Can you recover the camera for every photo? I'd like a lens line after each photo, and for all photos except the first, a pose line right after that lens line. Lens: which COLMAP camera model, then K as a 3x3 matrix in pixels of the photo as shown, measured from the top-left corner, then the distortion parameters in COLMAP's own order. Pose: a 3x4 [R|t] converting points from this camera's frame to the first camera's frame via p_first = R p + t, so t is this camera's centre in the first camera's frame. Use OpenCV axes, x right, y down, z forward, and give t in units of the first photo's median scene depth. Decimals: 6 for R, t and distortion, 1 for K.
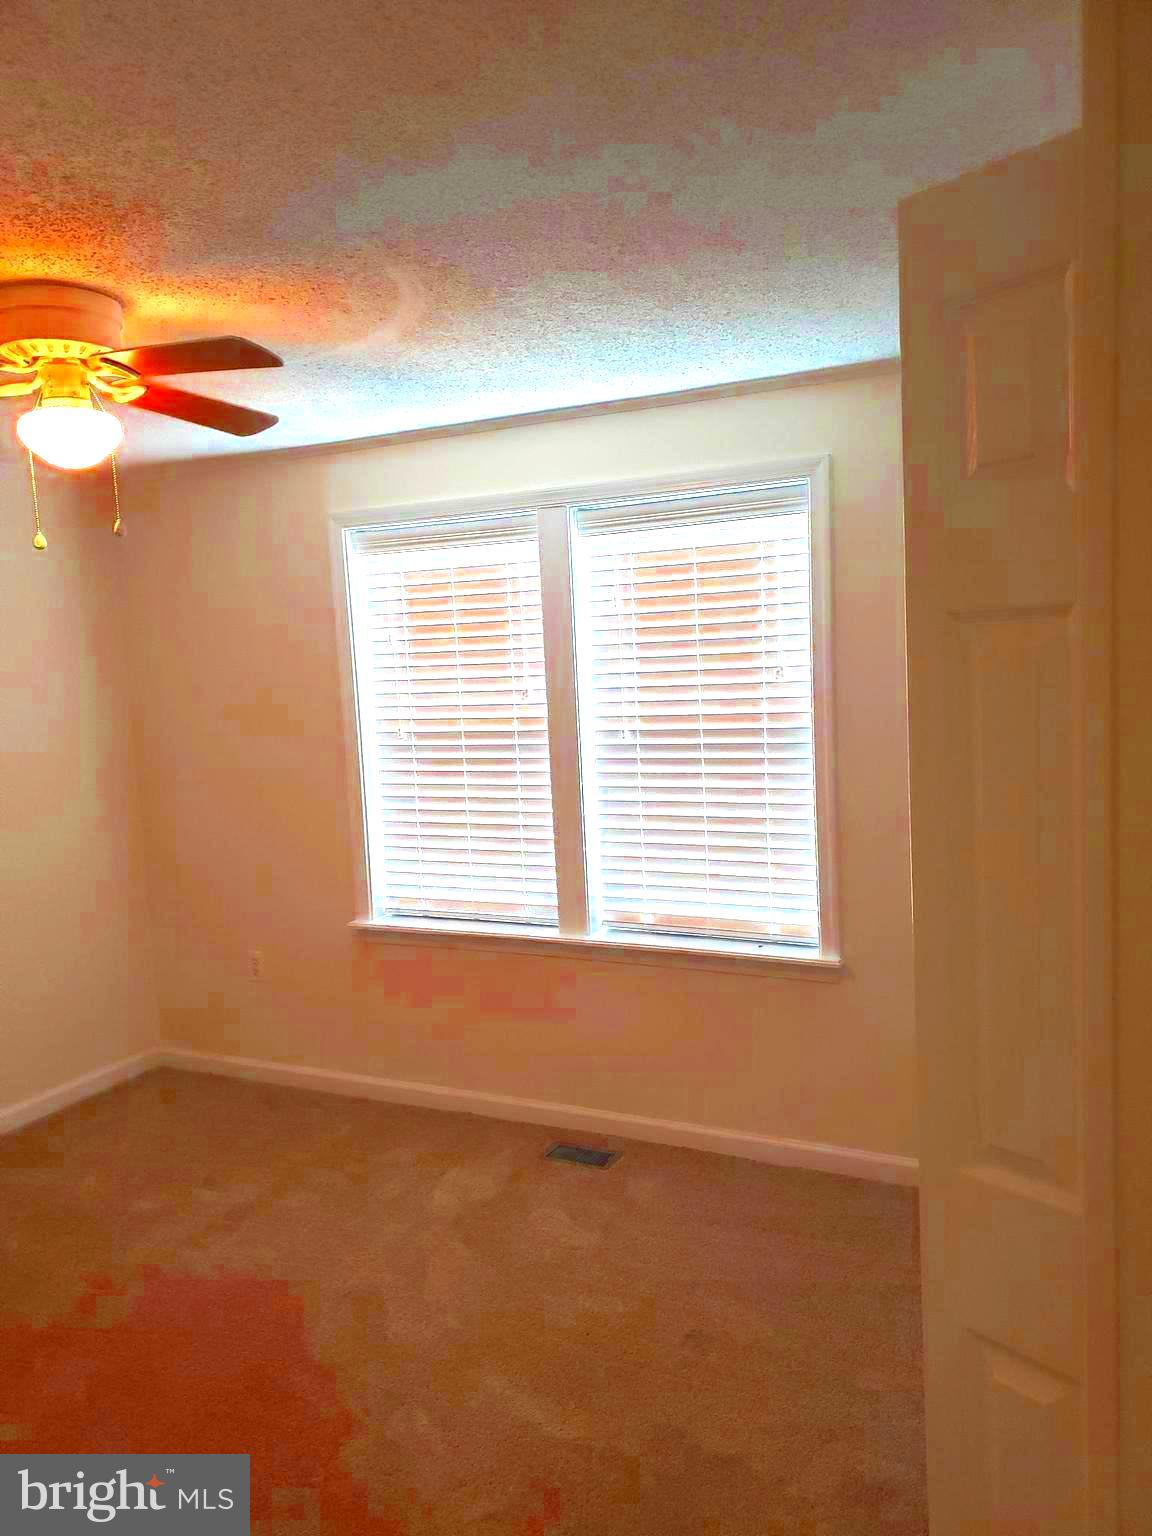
lens RADIAL K [[1190.3, 0, 578.3], [0, 1190.3, 803.7], [0, 0, 1]] dist [0.031887, 0.038760]
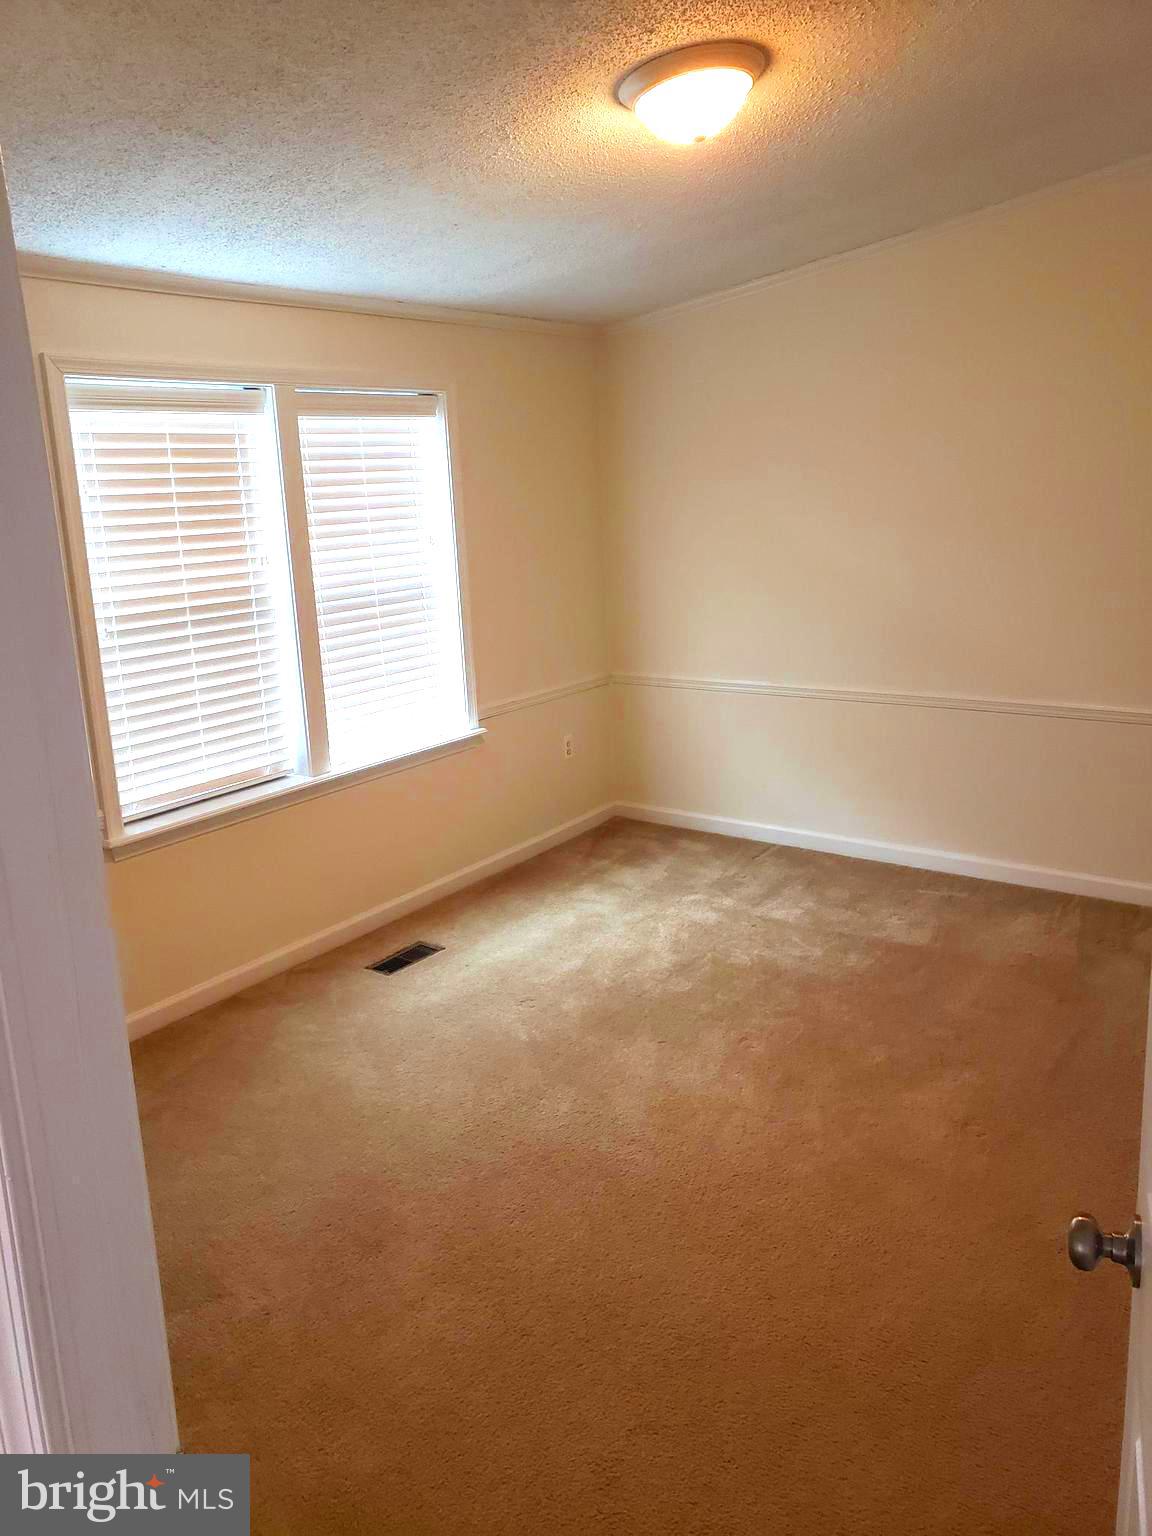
lens RADIAL K [[1187.2, 0, 575.7], [0, 1187.2, 722.7], [0, 0, 1]] dist [0.030497, -0.001136]
pose [[0.173250, -0.146105, 0.973980, -1.194984], [0.189696, 0.975368, 0.112571, -0.019039], [-0.966437, 0.165257, 0.196698, 0.624321]]
